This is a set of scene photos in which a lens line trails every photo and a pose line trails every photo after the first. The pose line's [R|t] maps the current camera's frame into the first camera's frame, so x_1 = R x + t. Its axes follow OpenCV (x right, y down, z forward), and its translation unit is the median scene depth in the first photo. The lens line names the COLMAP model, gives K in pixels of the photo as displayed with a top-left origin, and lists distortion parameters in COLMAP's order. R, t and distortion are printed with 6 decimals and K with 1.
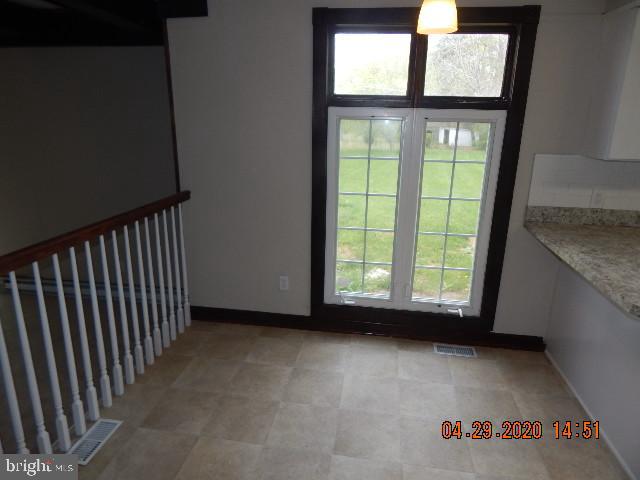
lens RADIAL K [[421.2, 0, 319.3], [0, 421.2, 240.4], [0, 0, 1]] dist [0.005005, -0.008984]
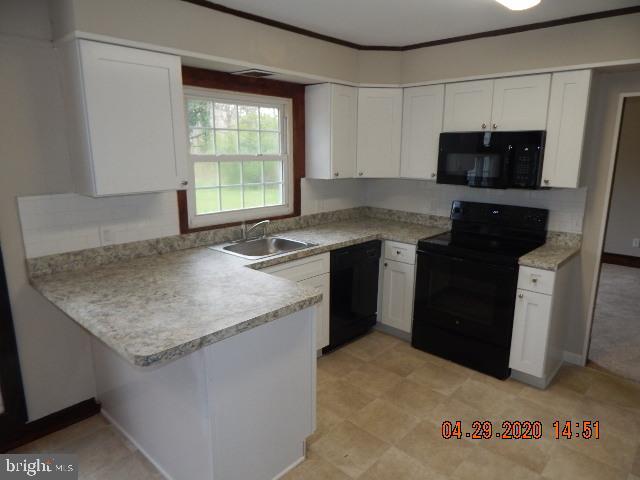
lens RADIAL K [[421.2, 0, 319.8], [0, 421.2, 239.8], [0, 0, 1]] dist [0.005005, -0.008984]
pose [[0.571000, -0.190908, 0.798444, 0.190200], [0.242979, 0.968310, 0.057759, -0.030362], [-0.784169, 0.161025, 0.599292, 0.060394]]
